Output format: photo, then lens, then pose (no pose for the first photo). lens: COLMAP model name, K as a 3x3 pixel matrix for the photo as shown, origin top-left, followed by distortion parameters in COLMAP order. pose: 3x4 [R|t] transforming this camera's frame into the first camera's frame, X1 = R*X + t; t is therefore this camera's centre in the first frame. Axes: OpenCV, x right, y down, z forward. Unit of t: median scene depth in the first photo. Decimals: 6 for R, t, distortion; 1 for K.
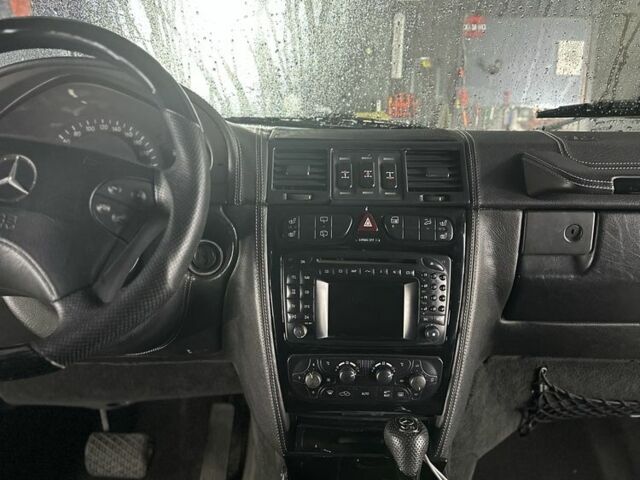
lens RADIAL K [[591.0, 0, 320.0], [0, 591.0, 240.0], [0, 0, 1]] dist [0.092005, -0.120641]
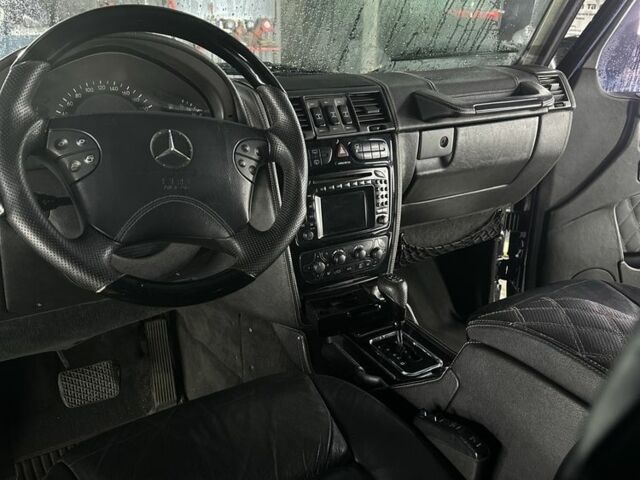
lens RADIAL K [[591.0, 0, 320.0], [0, 591.0, 240.0], [0, 0, 1]] dist [0.092005, -0.120641]
pose [[0.843124, -0.187351, 0.504025, -0.687606], [0.104371, 0.976531, 0.188396, -0.089370], [-0.527493, -0.106236, 0.842891, -0.174086]]
